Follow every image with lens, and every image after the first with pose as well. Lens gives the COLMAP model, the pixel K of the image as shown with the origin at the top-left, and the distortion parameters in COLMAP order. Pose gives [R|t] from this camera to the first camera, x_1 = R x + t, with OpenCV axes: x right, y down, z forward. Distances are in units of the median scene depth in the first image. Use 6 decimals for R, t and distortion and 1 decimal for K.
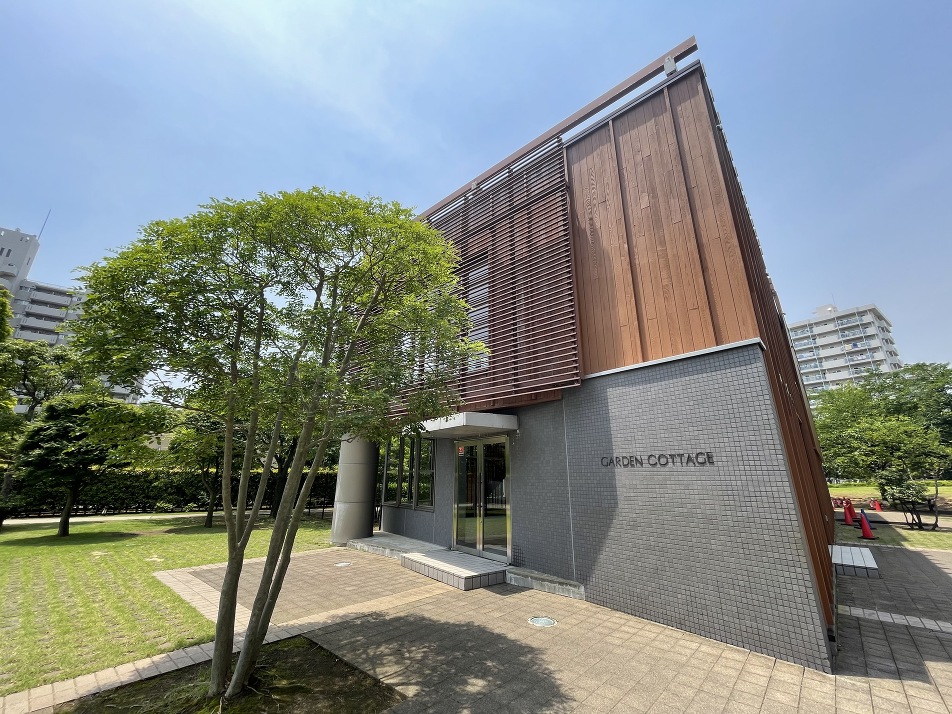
lens RADIAL K [[383.2, 0, 476.4], [0, 383.2, 357.9], [0, 0, 1]] dist [0.000631, 0.000017]
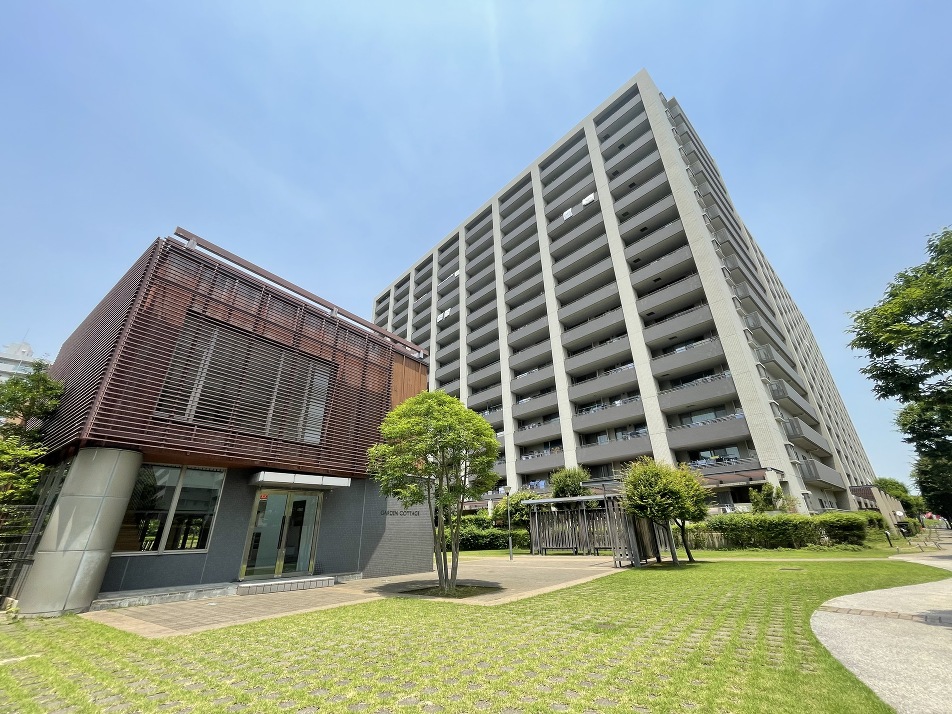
lens RADIAL K [[383.2, 0, 476.1], [0, 383.2, 353.7], [0, 0, 1]] dist [0.000631, 0.000017]
pose [[-0.099144, 0.417468, 0.903267, -2.233558], [-0.285519, 0.857635, -0.427717, 0.282019], [-0.953231, -0.300305, 0.034166, 0.685875]]
